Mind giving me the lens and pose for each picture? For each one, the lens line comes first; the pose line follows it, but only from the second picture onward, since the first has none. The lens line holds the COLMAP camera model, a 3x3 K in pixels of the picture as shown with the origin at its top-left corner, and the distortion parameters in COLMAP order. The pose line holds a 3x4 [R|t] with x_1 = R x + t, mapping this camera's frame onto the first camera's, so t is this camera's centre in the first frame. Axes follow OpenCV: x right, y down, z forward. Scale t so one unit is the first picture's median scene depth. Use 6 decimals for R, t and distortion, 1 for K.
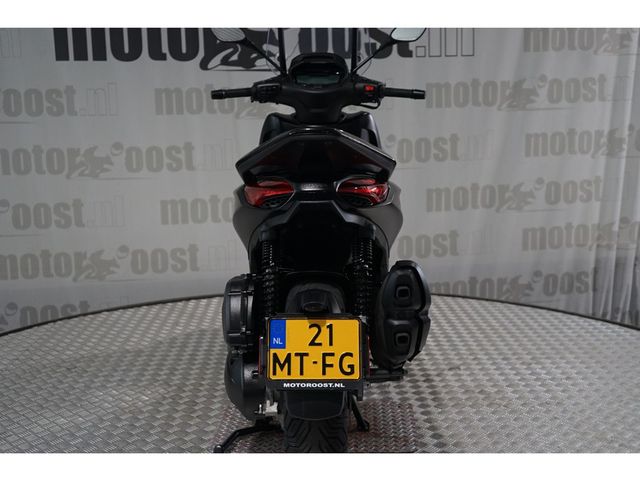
lens RADIAL K [[791.4, 0, 318.4], [0, 791.4, 240.8], [0, 0, 1]] dist [0.010754, 0.000000]
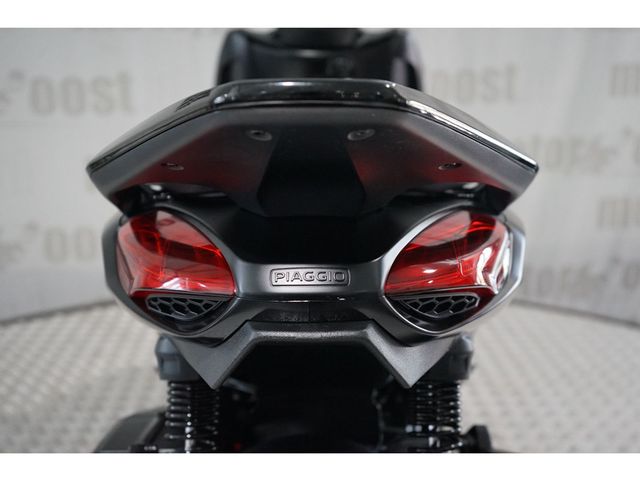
lens RADIAL K [[791.4, 0, 318.6], [0, 791.4, 237.6], [0, 0, 1]] dist [0.010754, 0.000000]
pose [[0.999891, 0.012356, 0.008066, -0.001702], [-0.013057, 0.995527, 0.093568, -0.048950], [-0.006874, -0.093663, 0.995580, 0.312273]]
